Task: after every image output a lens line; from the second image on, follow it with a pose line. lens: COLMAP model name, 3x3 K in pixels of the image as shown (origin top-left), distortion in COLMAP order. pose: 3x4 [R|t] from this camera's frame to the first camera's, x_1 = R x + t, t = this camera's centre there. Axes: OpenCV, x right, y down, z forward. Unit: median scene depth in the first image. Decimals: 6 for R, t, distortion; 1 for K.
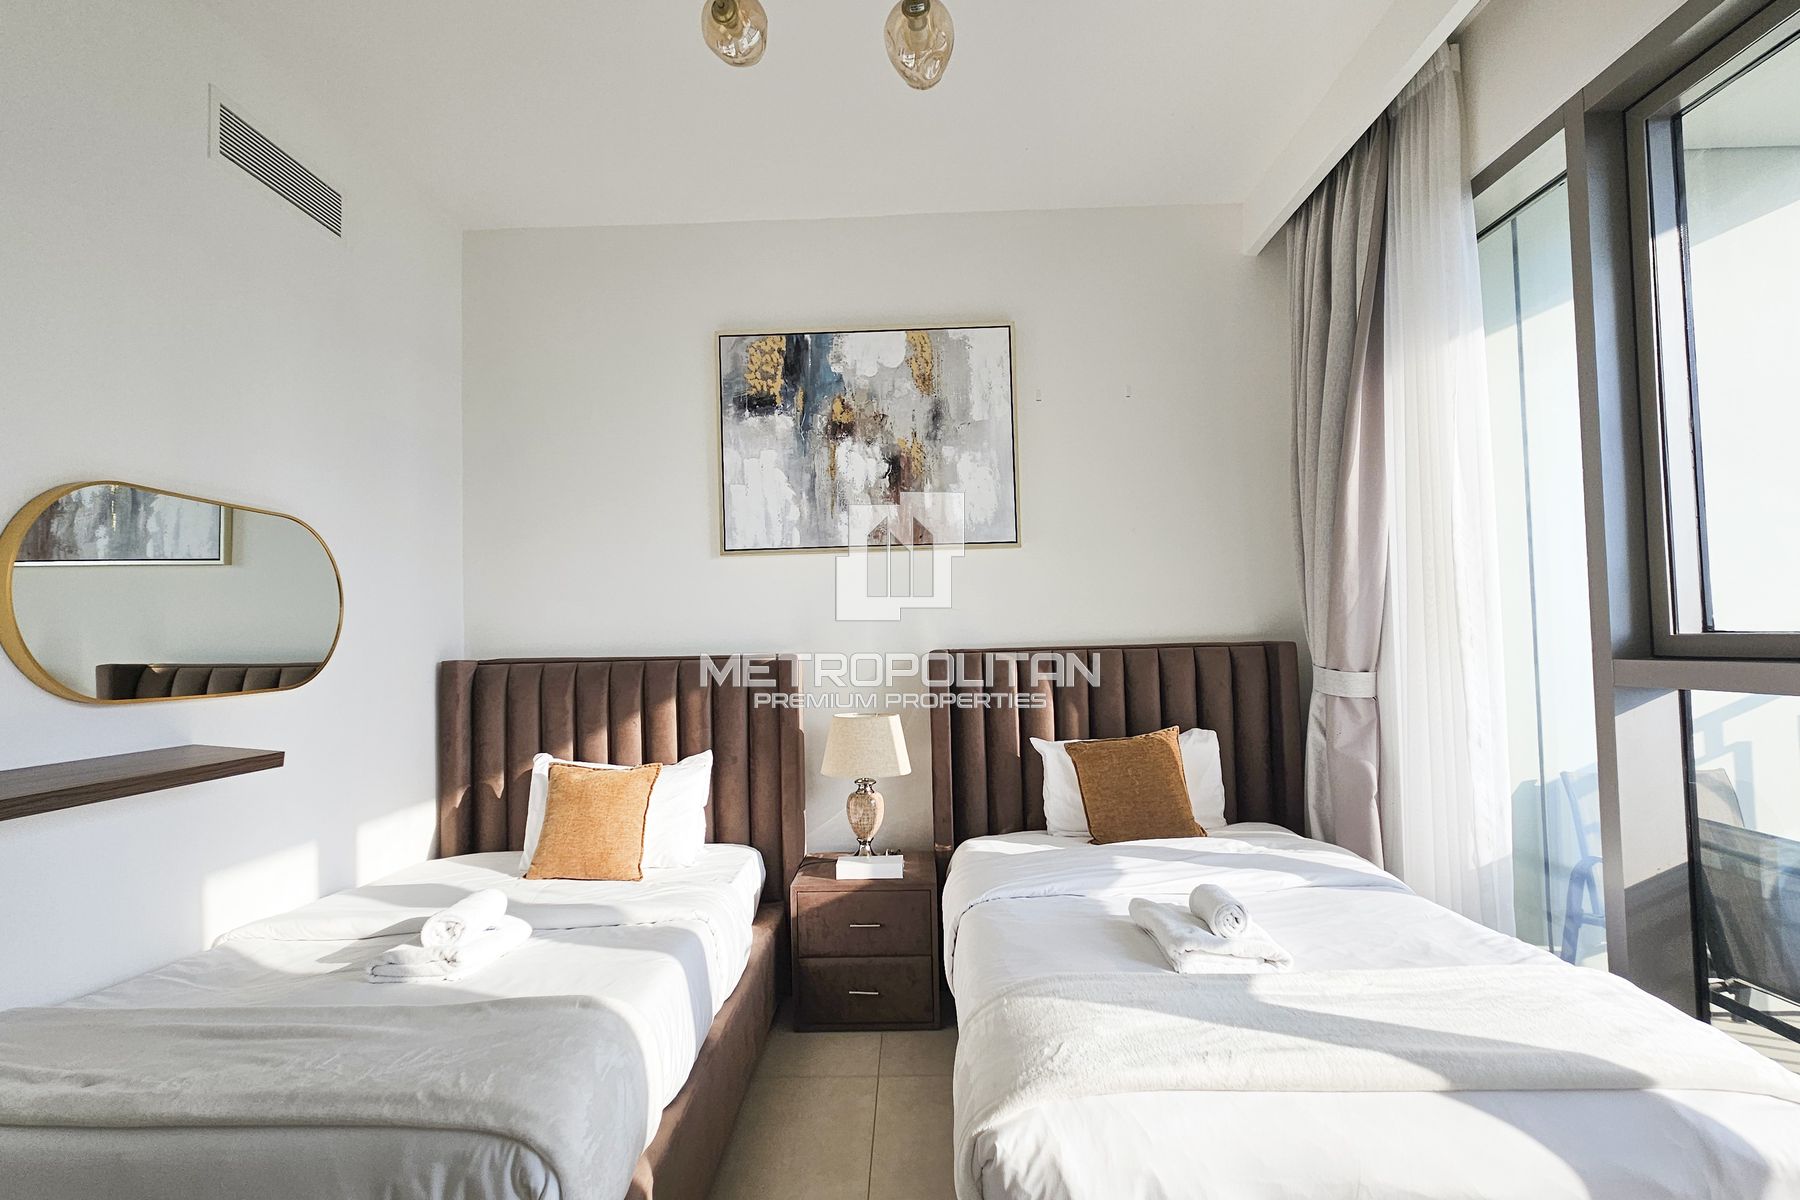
lens RADIAL K [[873.3, 0, 900.0], [0, 873.3, 600.0], [0, 0, 1]] dist [0.003438, 0.000059]
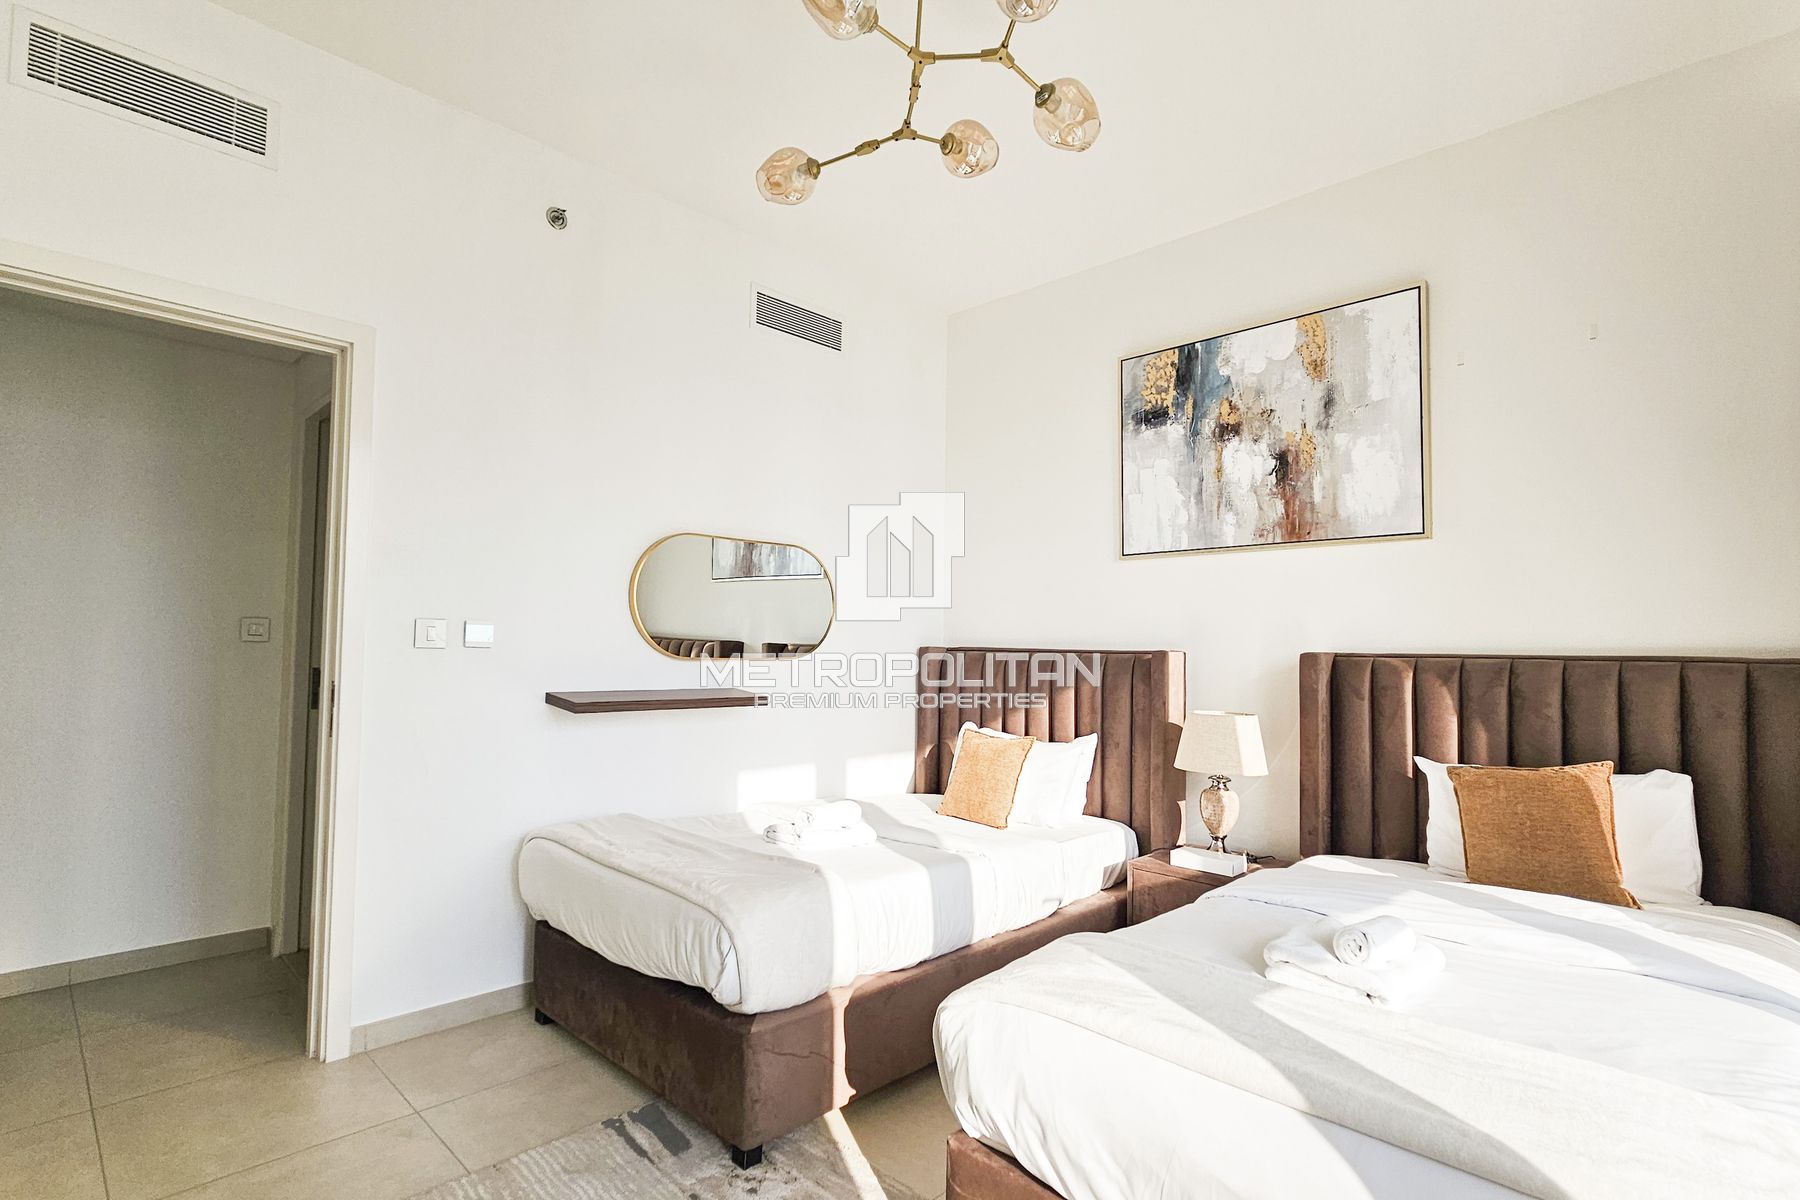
lens RADIAL K [[873.3, 0, 900.0], [0, 873.3, 600.0], [0, 0, 1]] dist [0.003438, 0.000059]
pose [[0.731552, -0.002639, -0.681781, 0.342976], [-0.000763, 0.999989, -0.004690, 0.005062], [0.681785, 0.003951, 0.731542, 0.004840]]
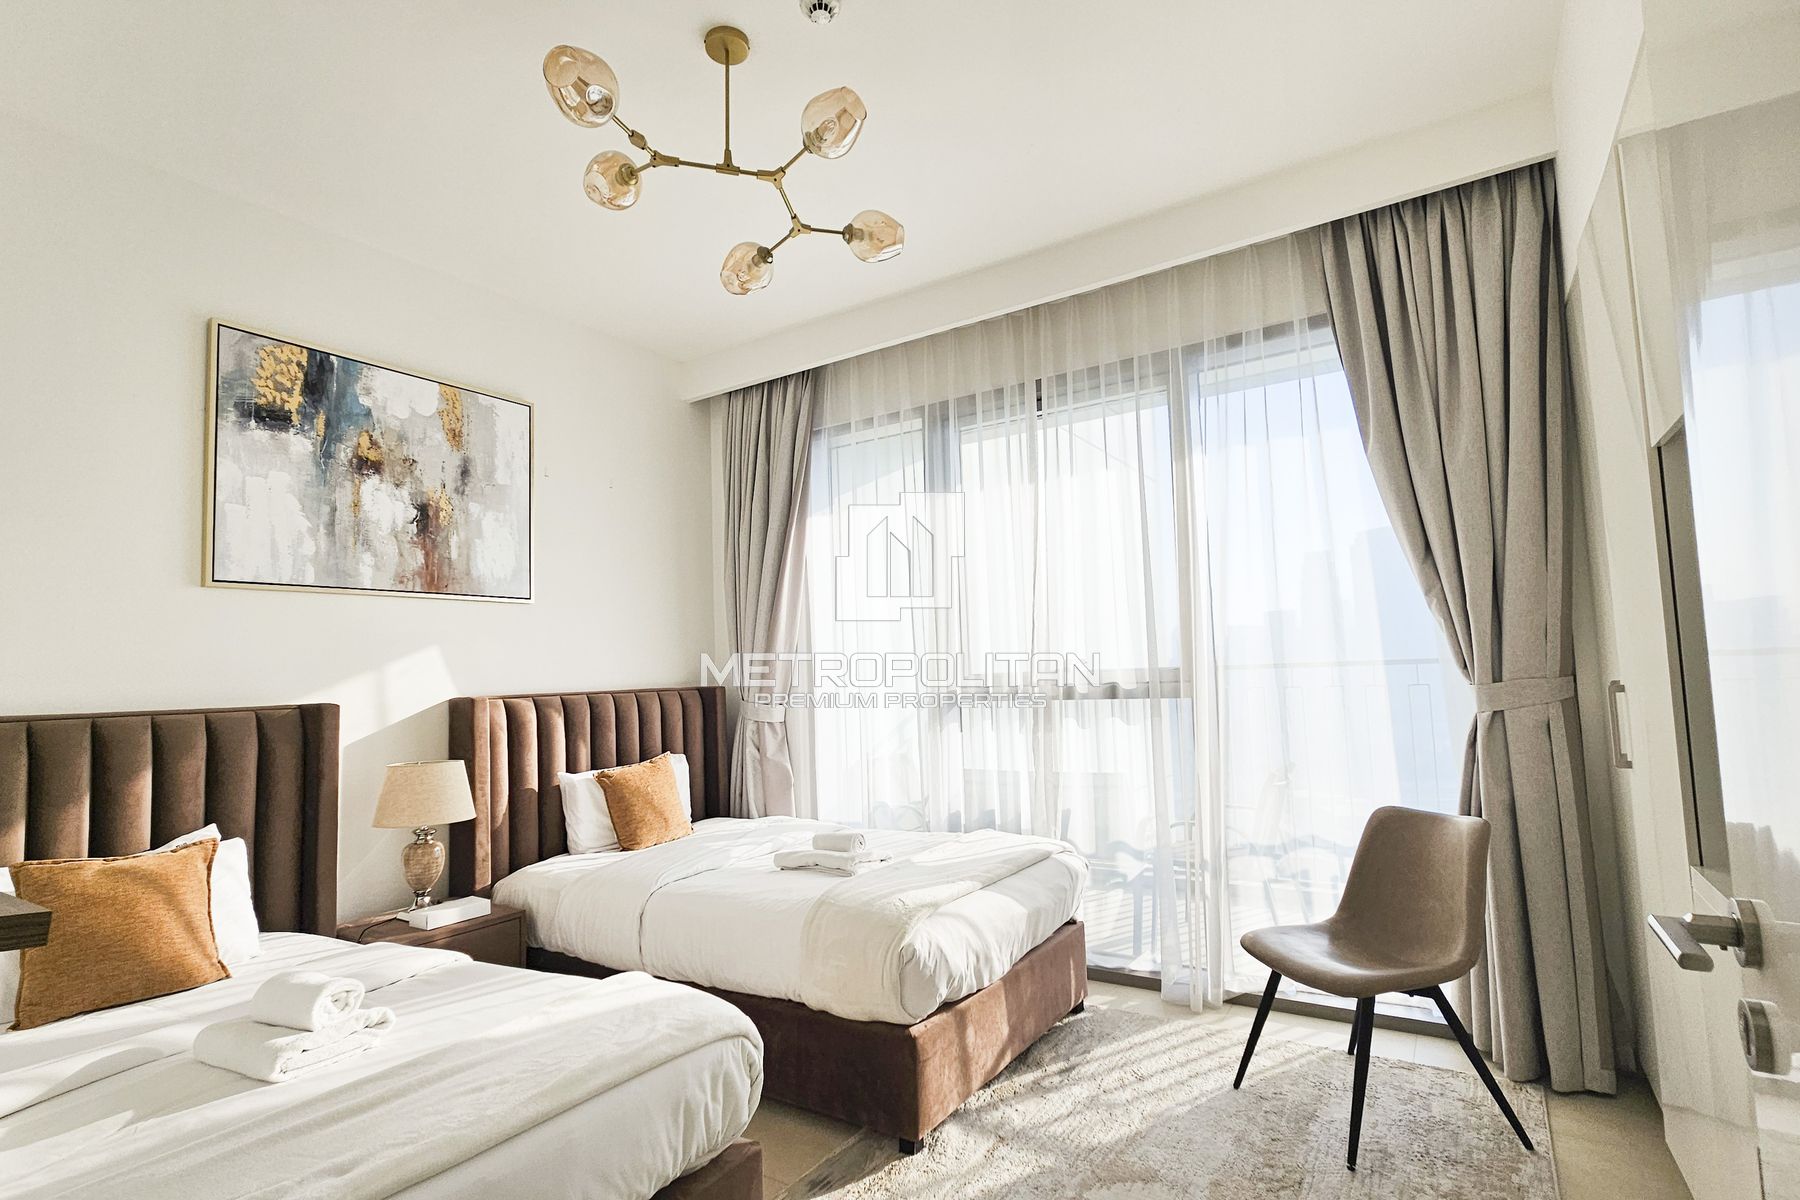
lens RADIAL K [[873.3, 0, 900.0], [0, 873.3, 600.0], [0, 0, 1]] dist [0.003438, 0.000059]
pose [[0.525667, 0.077763, 0.847129, -0.559268], [-0.028920, 0.996871, -0.073564, 0.003876], [-0.850199, 0.014171, 0.526271, 0.008172]]
